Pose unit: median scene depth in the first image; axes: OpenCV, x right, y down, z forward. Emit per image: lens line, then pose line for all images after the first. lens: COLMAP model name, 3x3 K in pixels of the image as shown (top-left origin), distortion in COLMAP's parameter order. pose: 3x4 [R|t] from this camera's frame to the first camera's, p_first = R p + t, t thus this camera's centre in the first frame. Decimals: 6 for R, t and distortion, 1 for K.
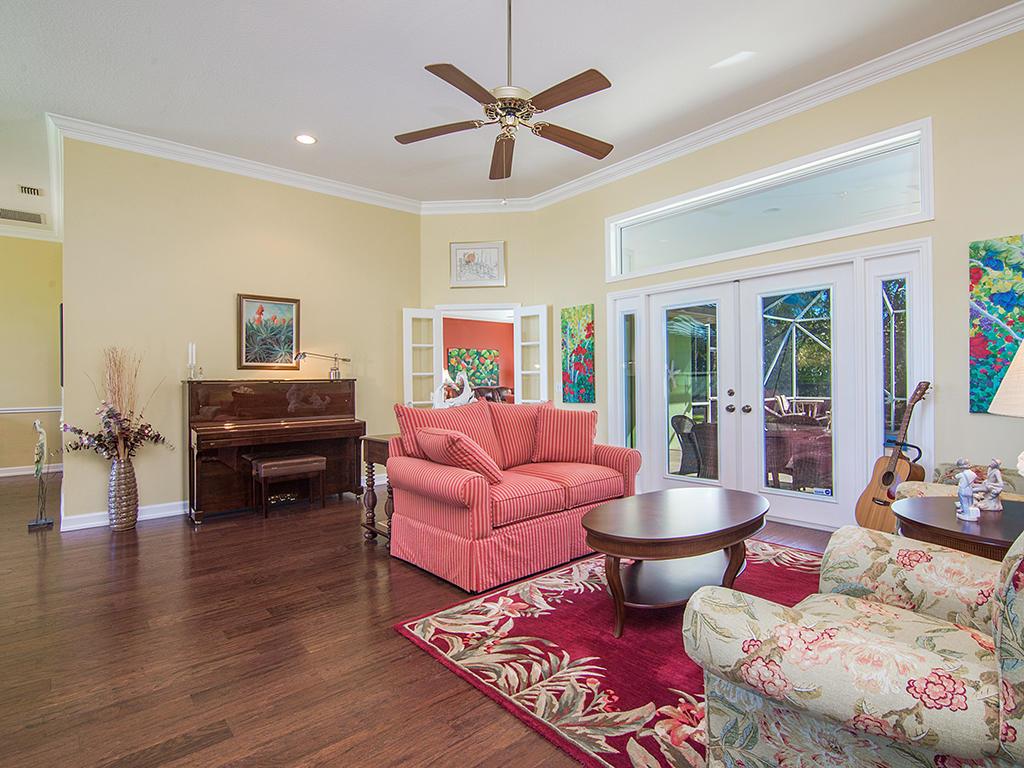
lens RADIAL K [[531.8, 0, 527.8], [0, 531.8, 380.6], [0, 0, 1]] dist [0.002356, 0.000065]
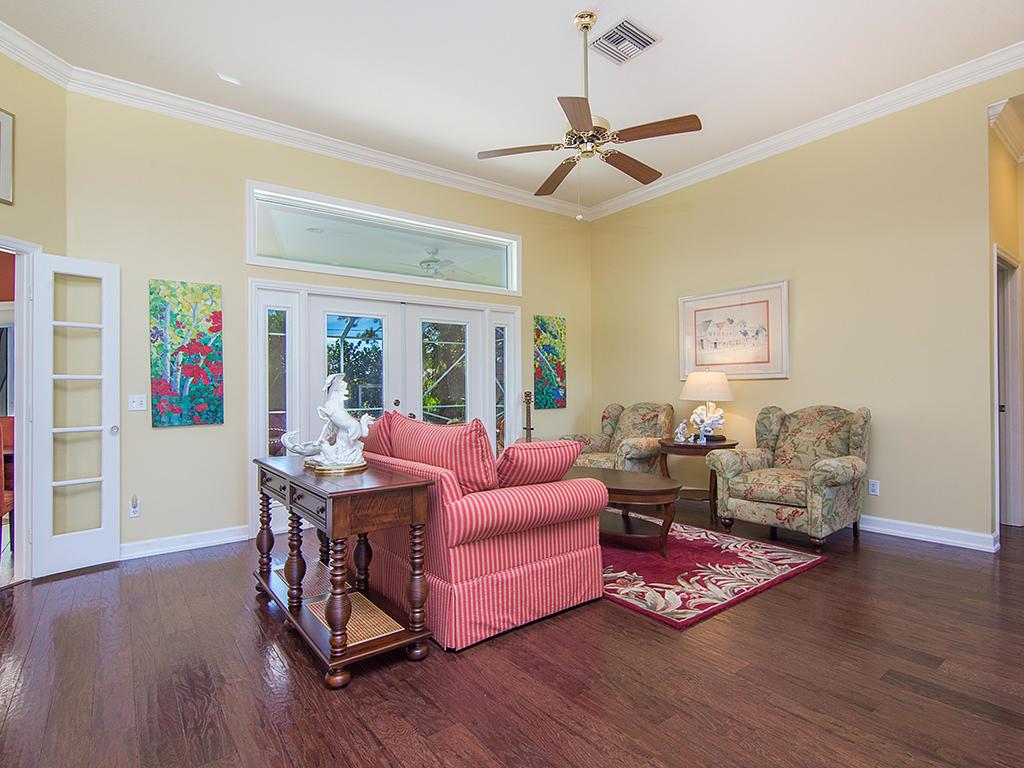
lens RADIAL K [[531.8, 0, 527.8], [0, 531.8, 380.6], [0, 0, 1]] dist [0.002356, 0.000065]
pose [[0.056859, 0.027602, 0.998001, -1.195338], [0.008952, 0.999563, -0.028156, 0.018054], [-0.998342, 0.010535, 0.056587, 1.138215]]
